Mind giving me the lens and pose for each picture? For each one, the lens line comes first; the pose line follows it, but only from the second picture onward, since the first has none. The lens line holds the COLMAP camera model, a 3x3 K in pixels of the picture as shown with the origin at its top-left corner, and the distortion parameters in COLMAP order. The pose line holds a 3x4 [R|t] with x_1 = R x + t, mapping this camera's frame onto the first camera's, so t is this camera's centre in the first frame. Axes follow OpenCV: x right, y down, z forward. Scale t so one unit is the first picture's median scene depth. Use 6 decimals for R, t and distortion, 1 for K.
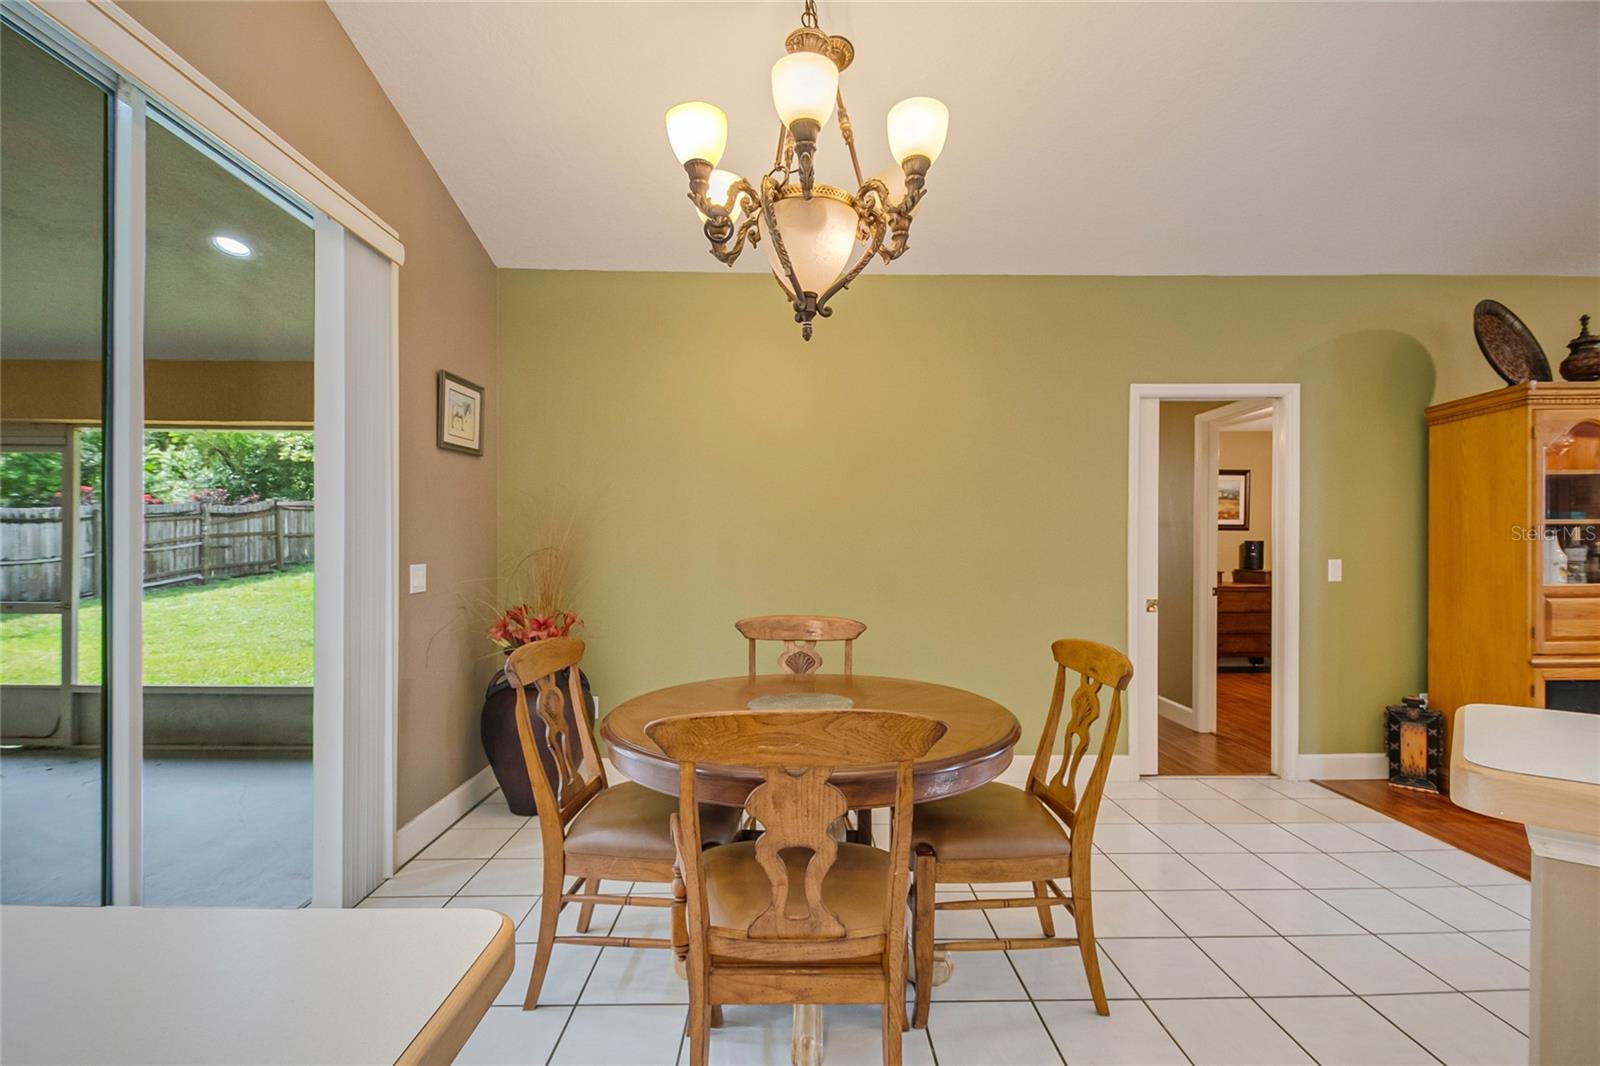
lens RADIAL K [[686.0, 0, 799.4], [0, 686.0, 552.2], [0, 0, 1]] dist [0.001376, -0.012925]
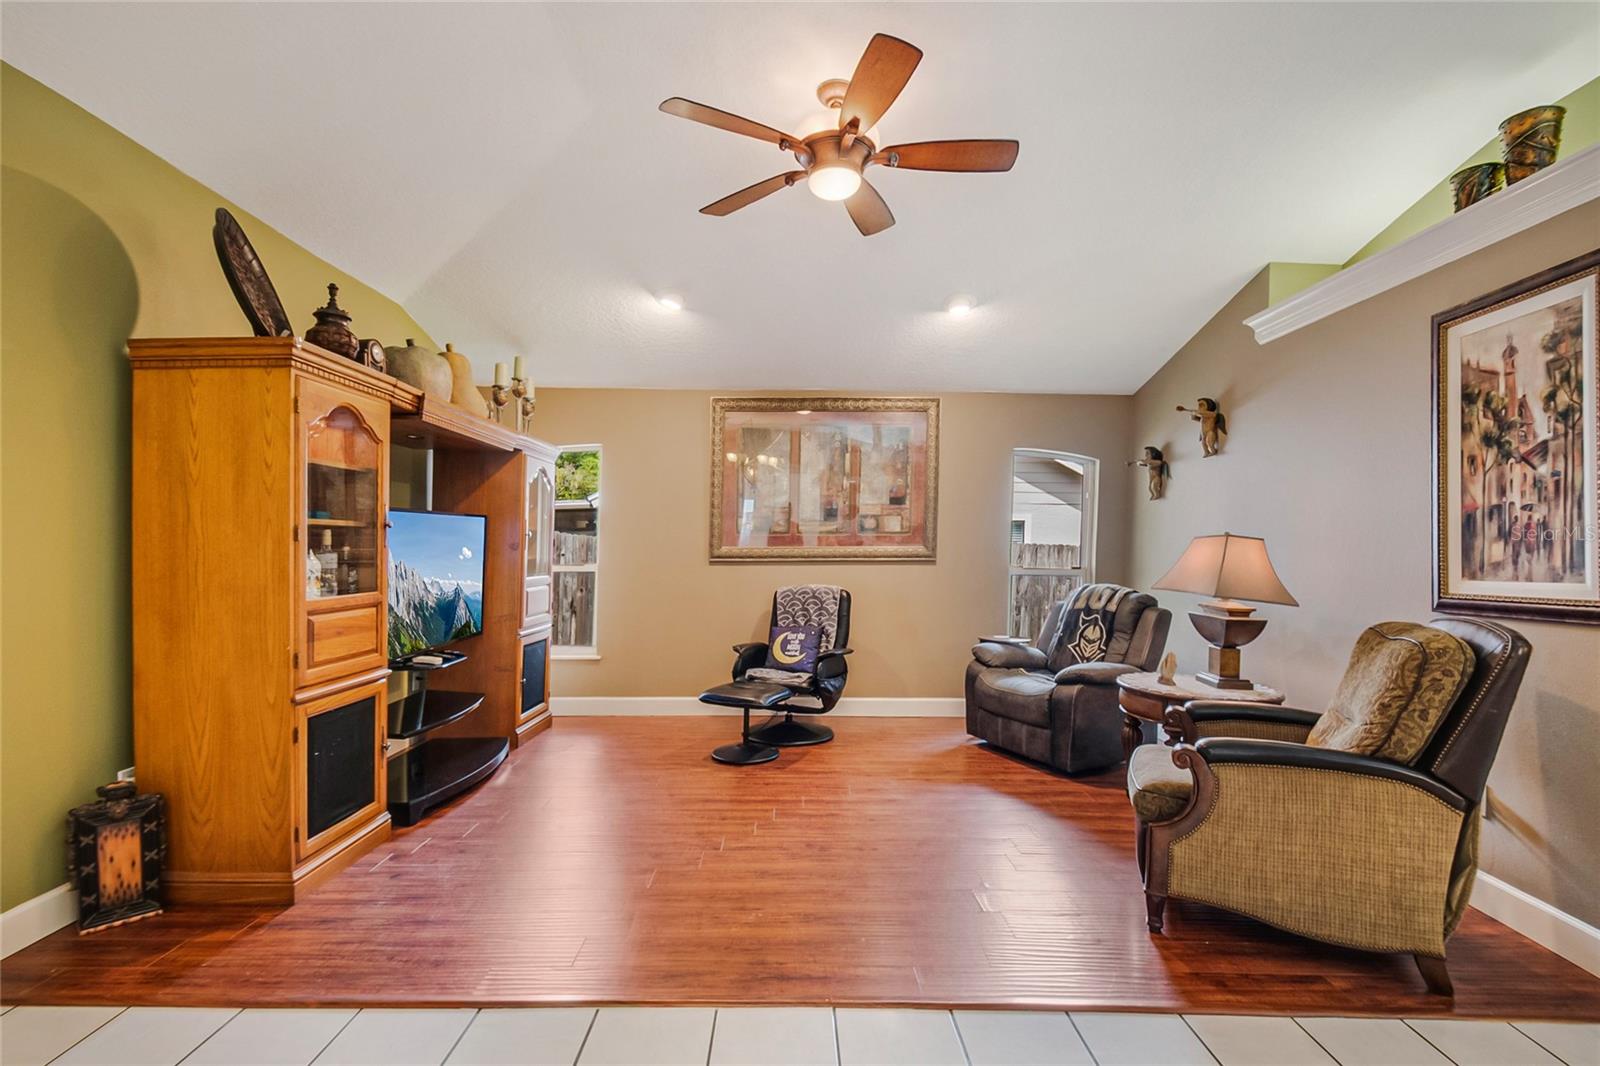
lens RADIAL K [[676.6, 0, 804.8], [0, 676.6, 566.4], [0, 0, 1]] dist [0.002548, -0.005316]
pose [[-0.055326, -0.015481, 0.998348, 0.263902], [-0.001140, 0.999880, 0.015441, -0.003543], [-0.998468, -0.000284, -0.055337, 0.438432]]
